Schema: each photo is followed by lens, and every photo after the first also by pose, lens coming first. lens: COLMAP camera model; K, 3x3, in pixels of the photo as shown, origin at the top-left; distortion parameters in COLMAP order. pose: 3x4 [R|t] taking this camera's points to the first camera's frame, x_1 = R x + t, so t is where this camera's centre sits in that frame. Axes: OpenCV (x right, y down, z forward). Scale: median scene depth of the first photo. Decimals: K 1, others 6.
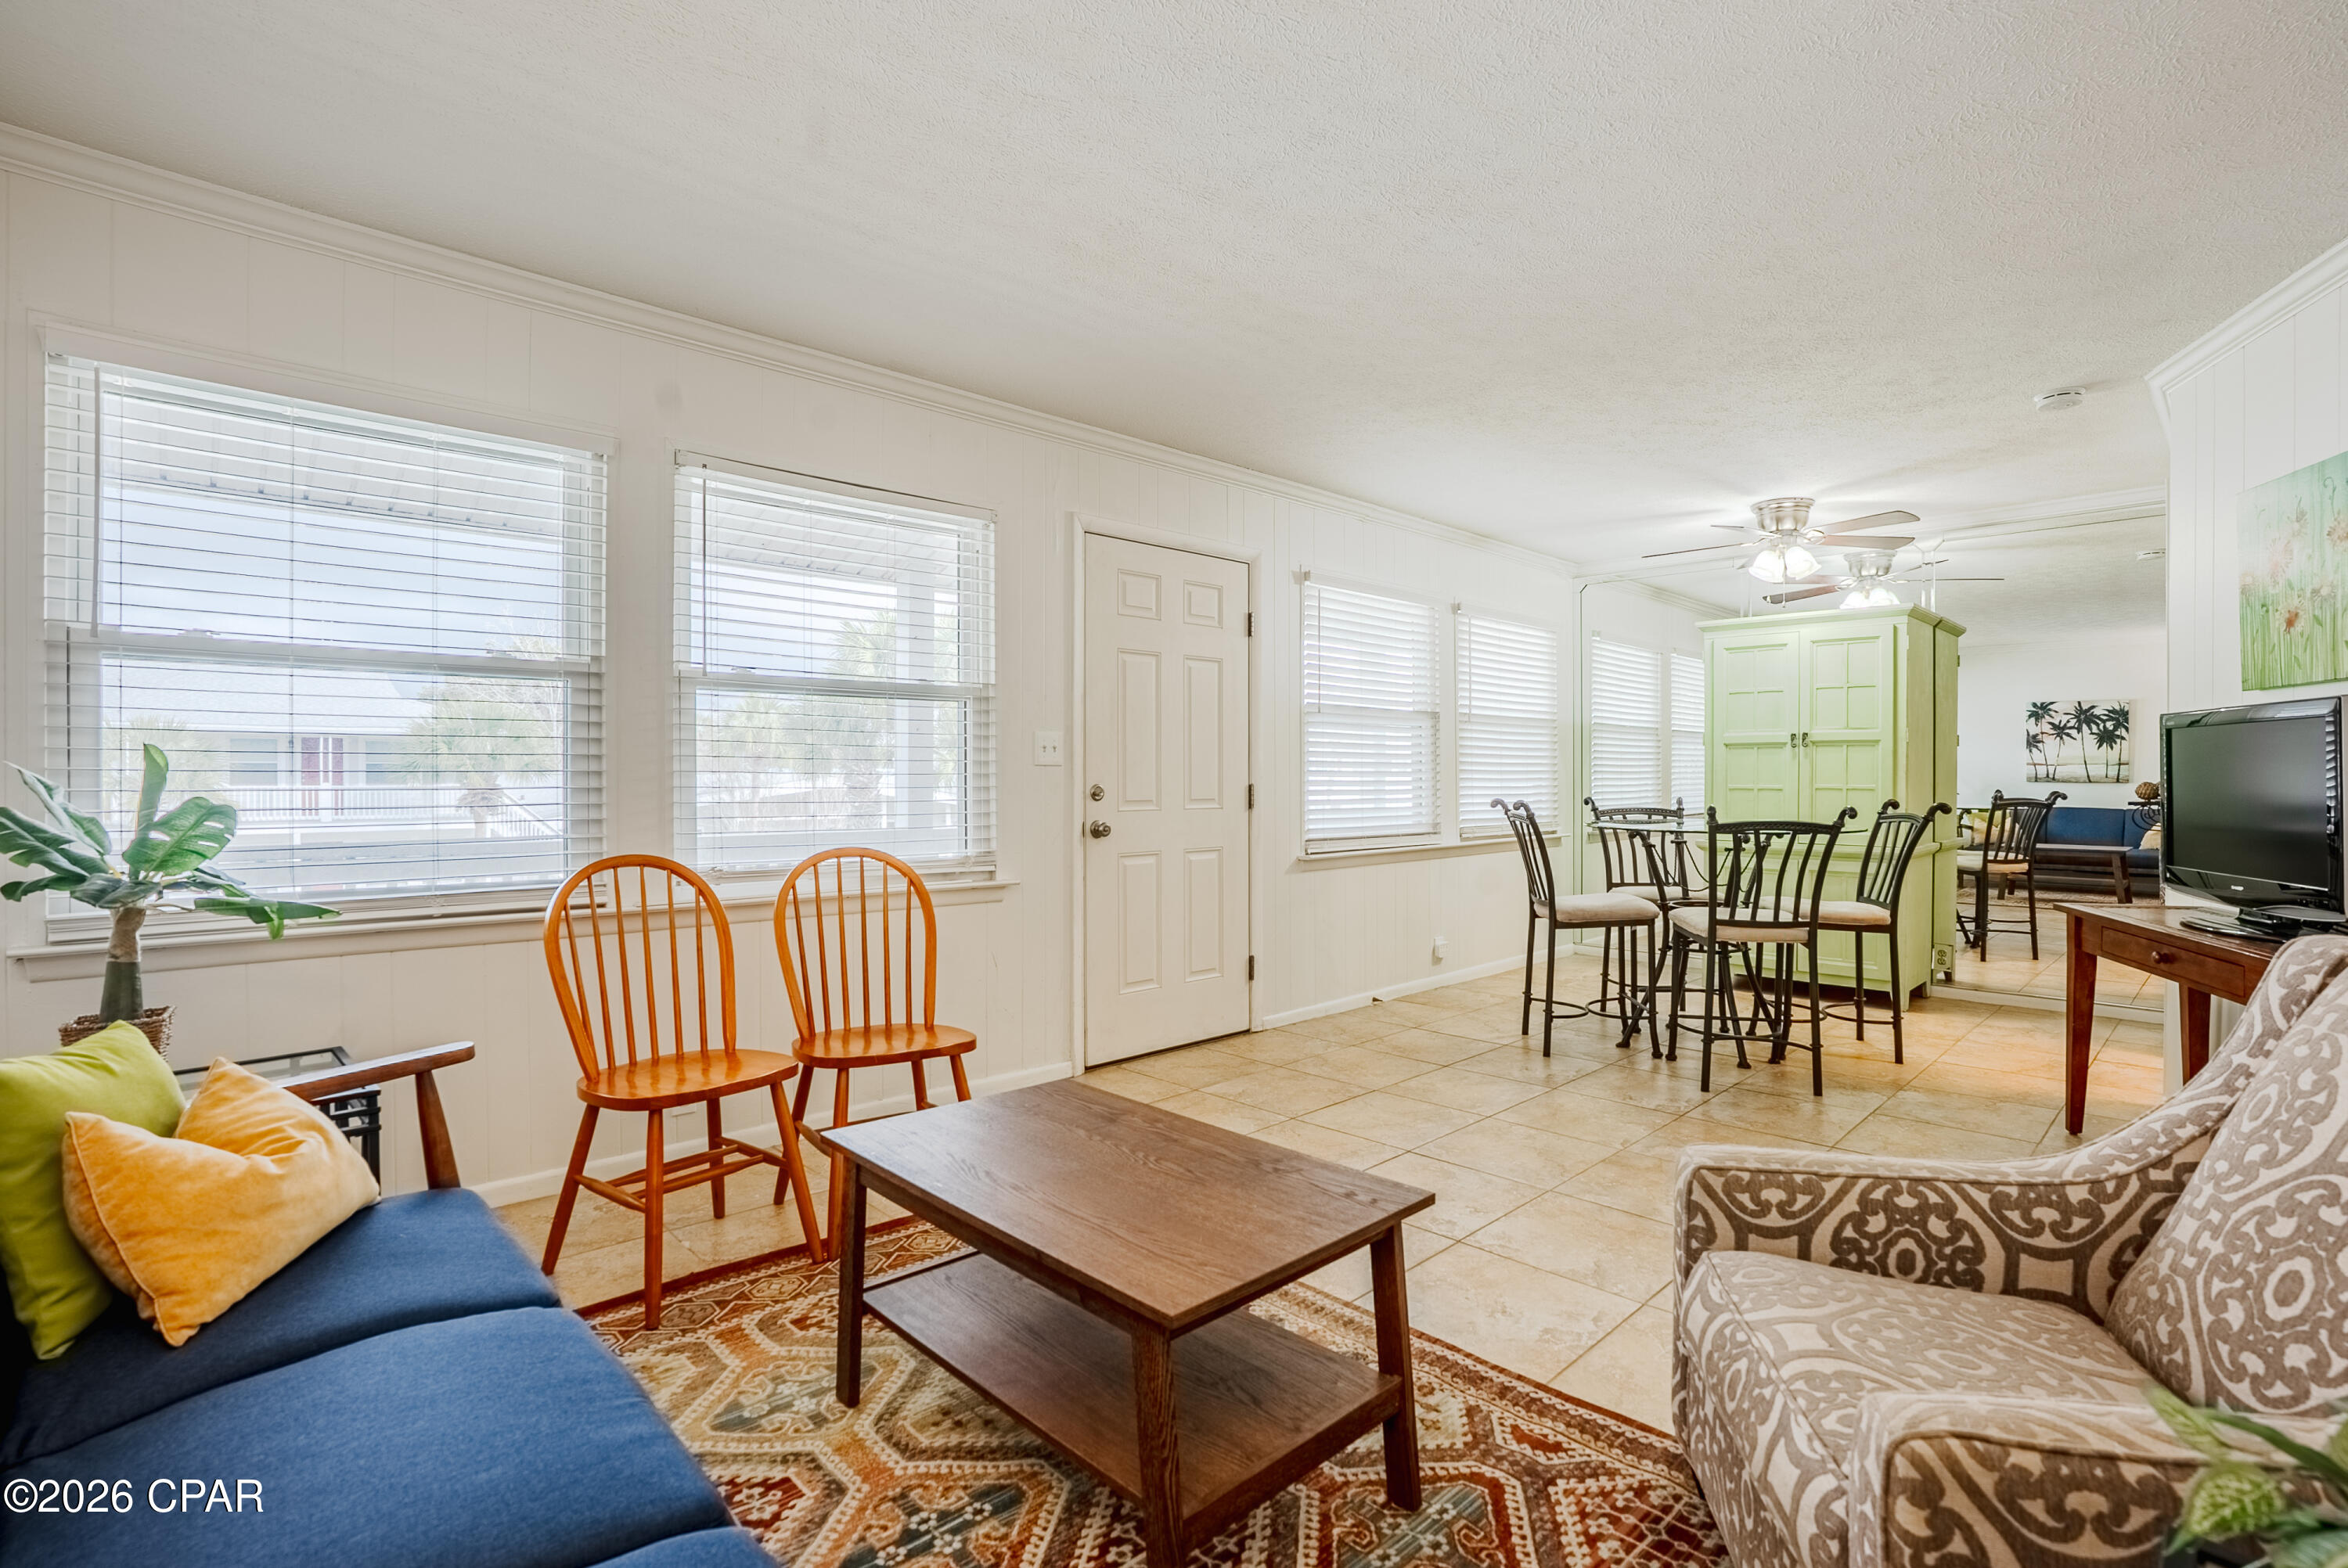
lens RADIAL K [[1102.0, 0, 1184.7], [0, 1102.0, 786.8], [0, 0, 1]] dist [-0.048714, 0.016702]
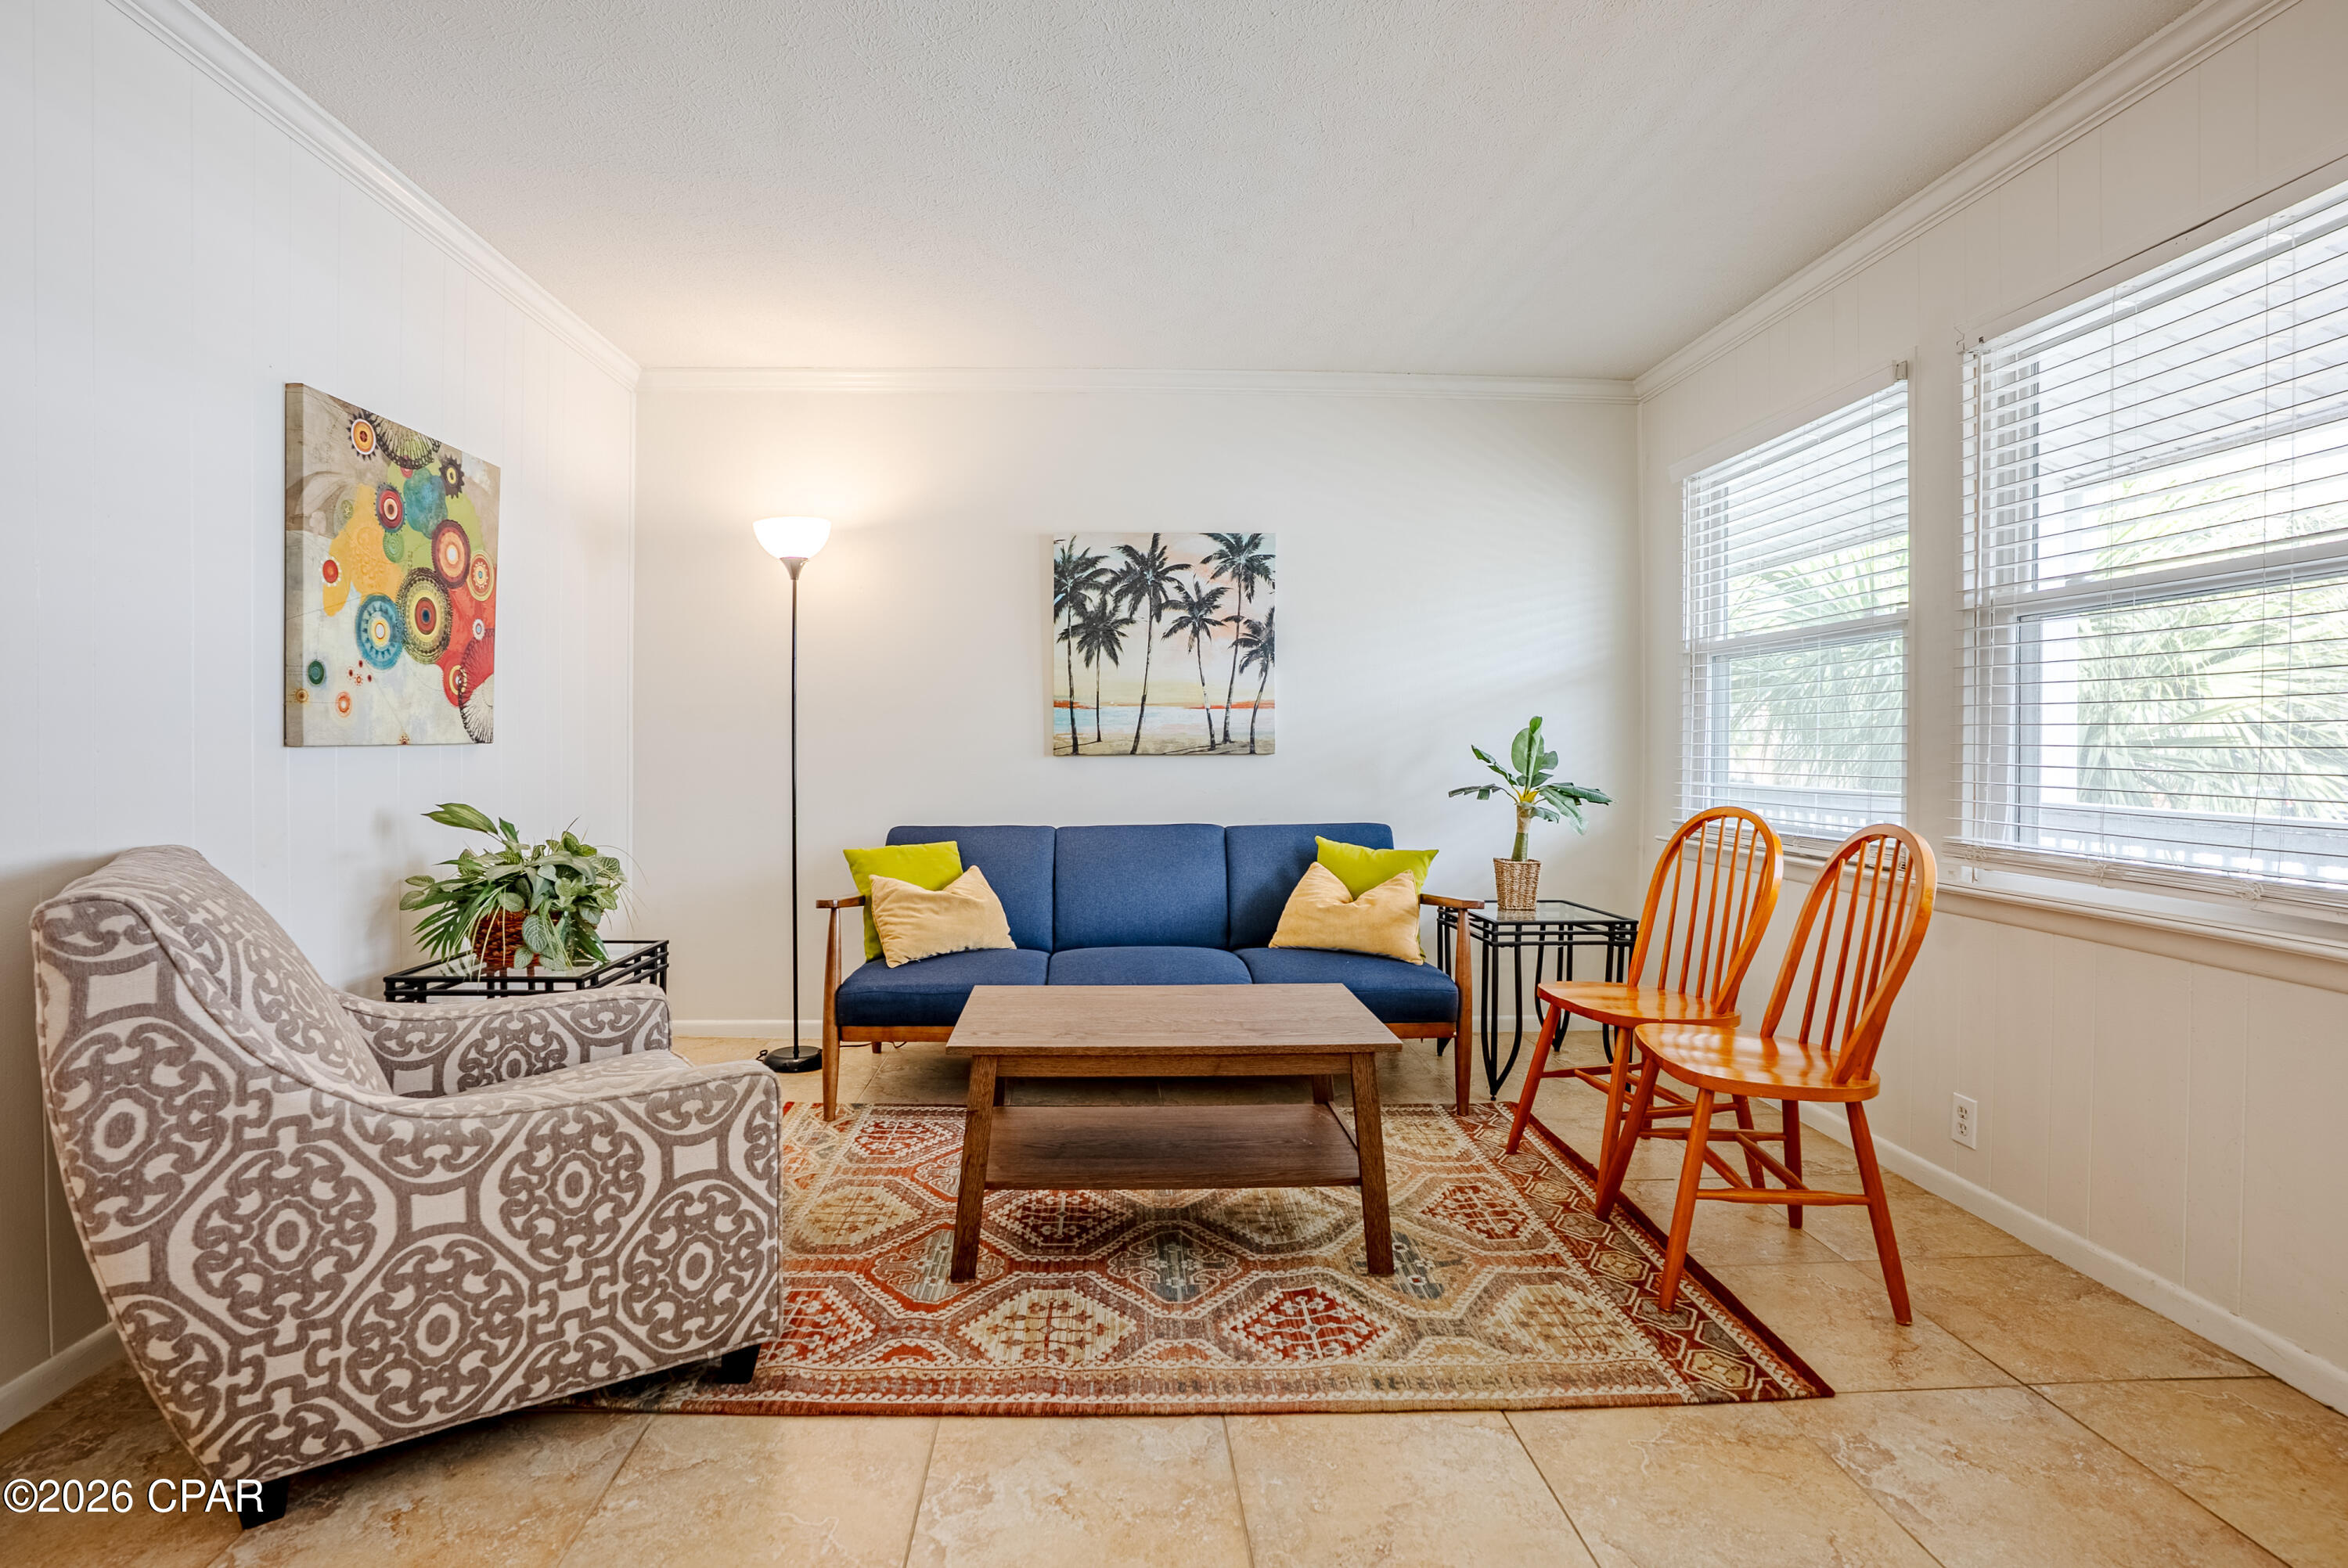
lens RADIAL K [[1142.0, 0, 1167.0], [0, 1142.0, 752.0], [0, 0, 1]] dist [-0.033766, 0.018904]
pose [[-0.653282, 0.007194, -0.757080, 0.471408], [-0.004925, 0.999893, 0.013751, -0.001340], [0.757098, 0.012711, -0.653177, 0.905804]]
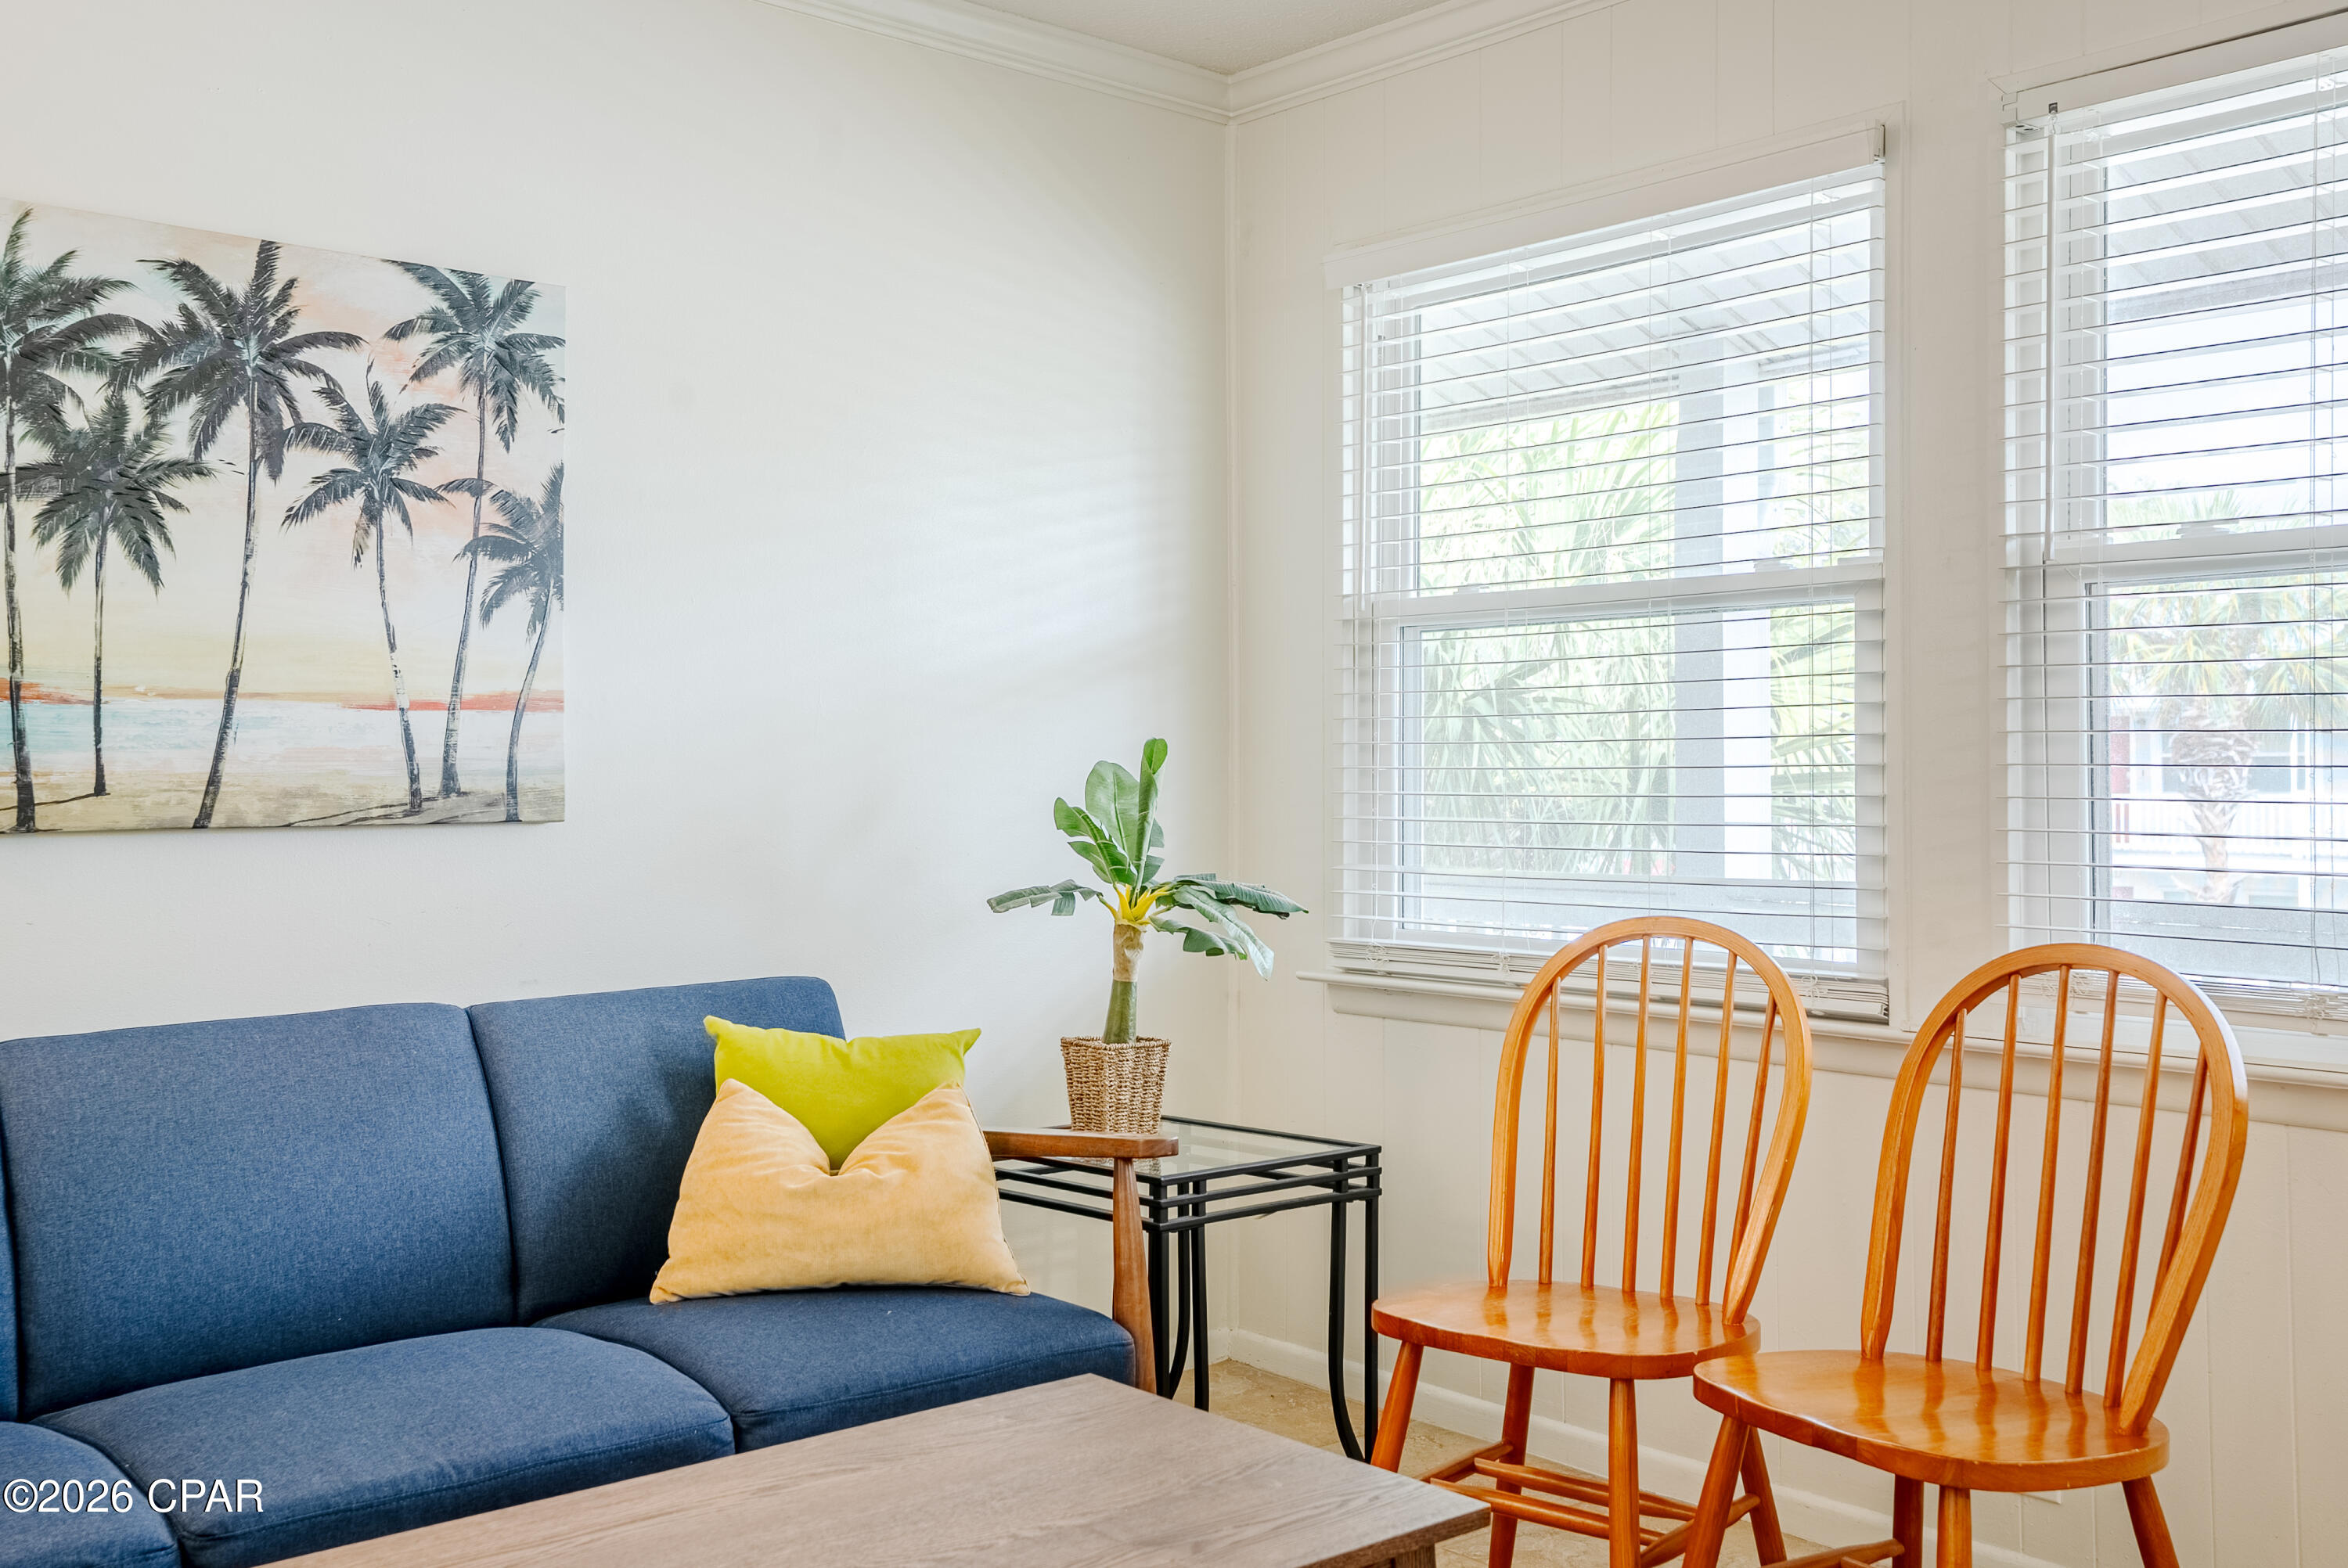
lens RADIAL K [[2301.3, 0, 1180.5], [0, 2301.3, 736.3], [0, 0, 1]] dist [0.098885, 0.028246]
pose [[-0.051037, -0.017539, -0.998543, 0.476617], [-0.007234, 0.999826, -0.017192, -0.004774], [0.998671, 0.006346, -0.051155, 0.561795]]
